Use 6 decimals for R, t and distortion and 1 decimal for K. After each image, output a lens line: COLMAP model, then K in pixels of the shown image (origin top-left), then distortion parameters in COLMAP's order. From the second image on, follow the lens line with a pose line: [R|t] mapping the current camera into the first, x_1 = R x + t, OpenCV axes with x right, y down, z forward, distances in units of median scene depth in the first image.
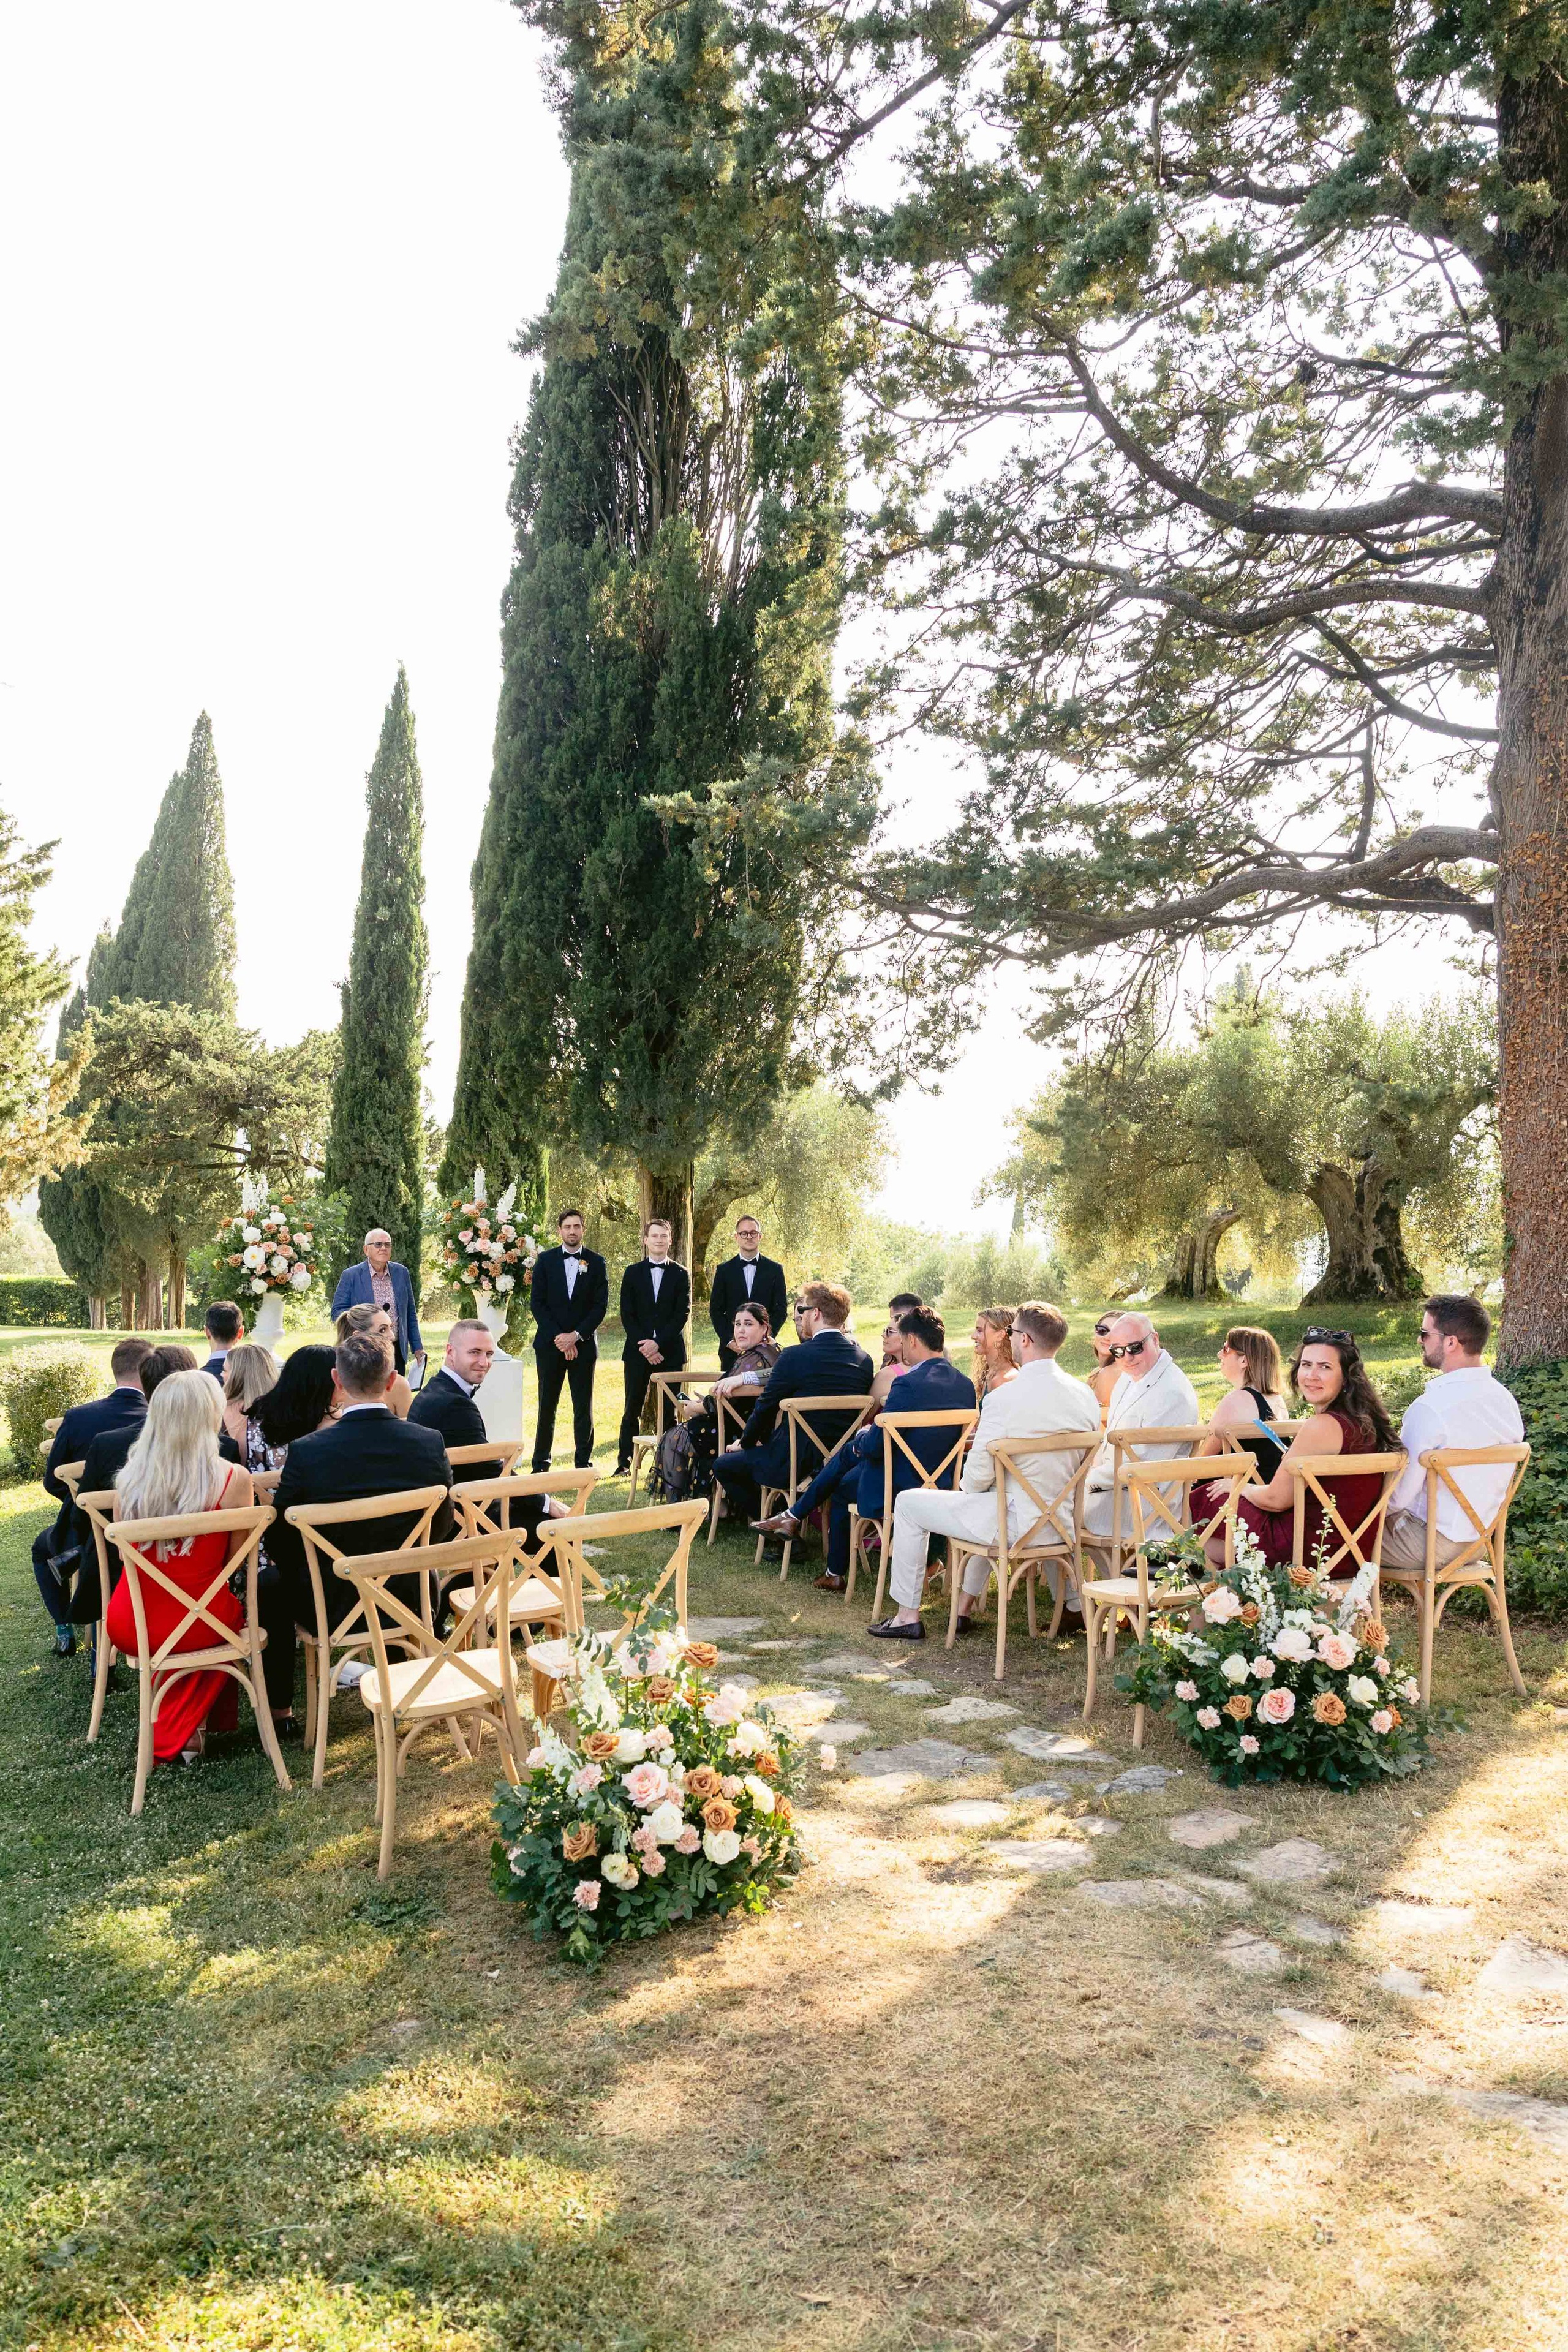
lens RADIAL K [[1621.9, 0, 795.0], [0, 1621.9, 1254.9], [0, 0, 1]] dist [0.004791, -0.003654]
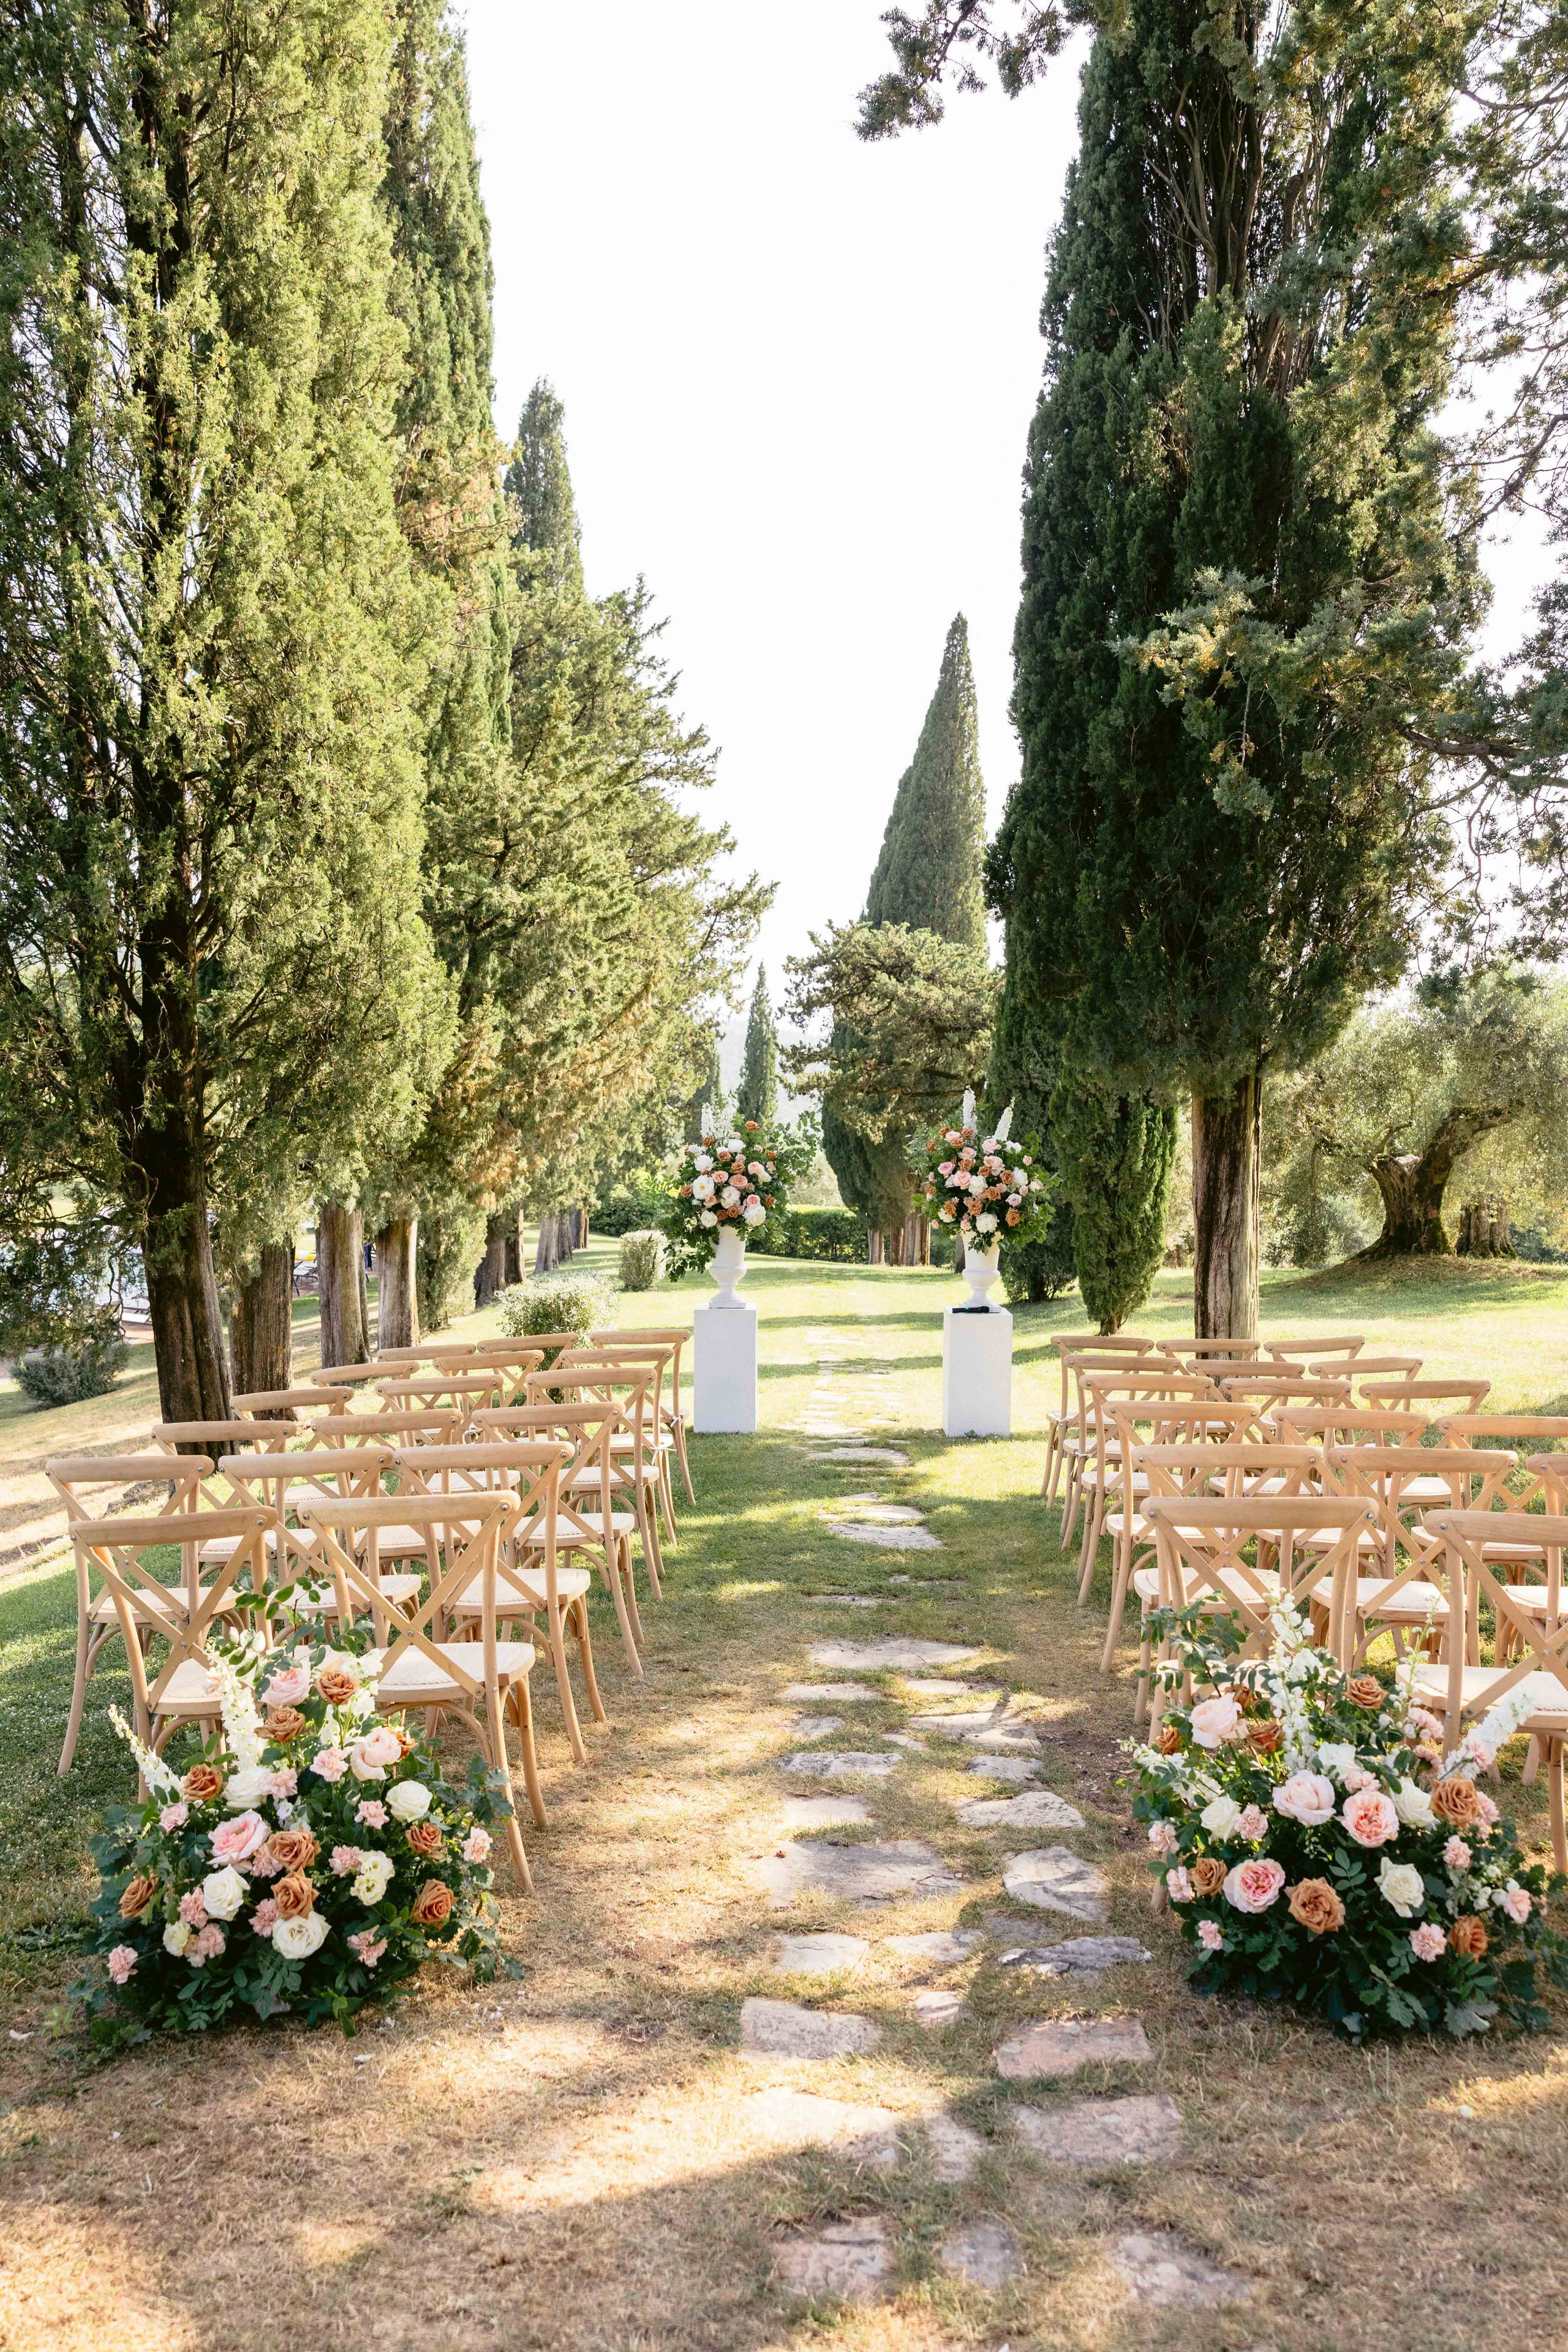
lens RADIAL K [[1815.5, 0, 759.9], [0, 1815.5, 1188.5], [0, 0, 1]] dist [0.003522, 0.003898]
pose [[0.899559, 0.018301, -0.436416, 0.134642], [-0.019356, 0.999811, 0.002028, -0.000702], [0.436370, 0.006623, 0.899743, 0.076908]]
